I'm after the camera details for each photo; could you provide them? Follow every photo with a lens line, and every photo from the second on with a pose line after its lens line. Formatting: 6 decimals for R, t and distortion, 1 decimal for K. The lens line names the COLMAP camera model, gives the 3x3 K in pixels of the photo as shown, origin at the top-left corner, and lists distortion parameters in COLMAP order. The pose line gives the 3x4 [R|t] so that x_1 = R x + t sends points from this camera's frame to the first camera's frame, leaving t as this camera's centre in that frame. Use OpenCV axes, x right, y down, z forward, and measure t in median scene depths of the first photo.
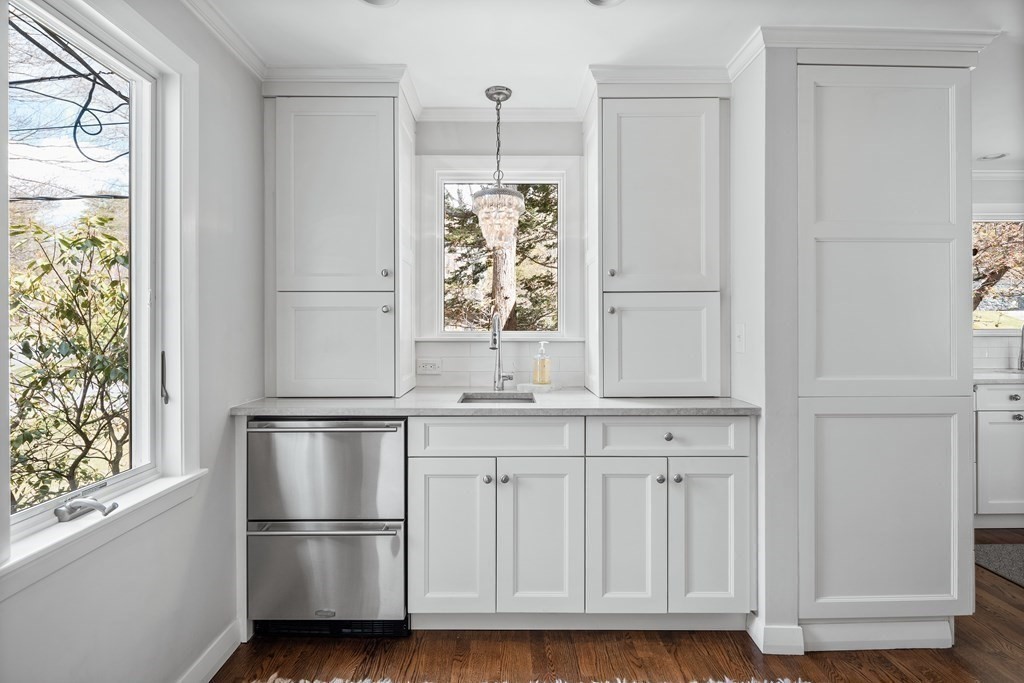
lens RADIAL K [[506.0, 0, 508.7], [0, 506.0, 335.7], [0, 0, 1]] dist [0.002660, -0.001181]
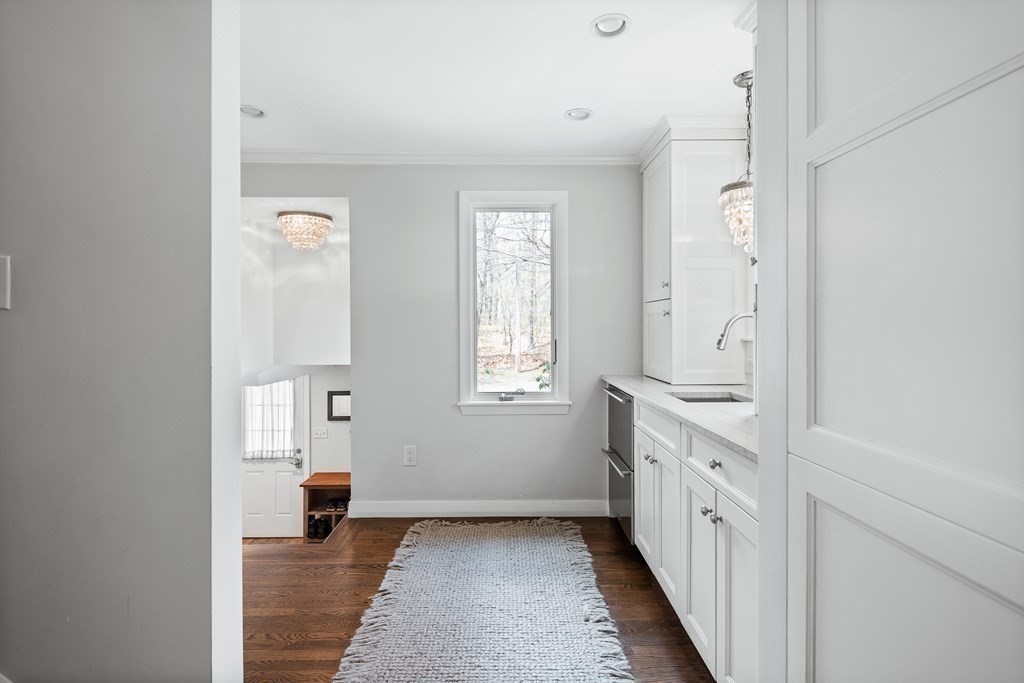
lens RADIAL K [[506.0, 0, 508.7], [0, 506.0, 335.7], [0, 0, 1]] dist [0.002660, -0.001181]
pose [[-0.004588, 0.020159, -0.999786, 1.145549], [-0.013636, 0.999703, 0.020220, -0.017752], [0.999897, 0.013726, -0.004312, 0.683448]]
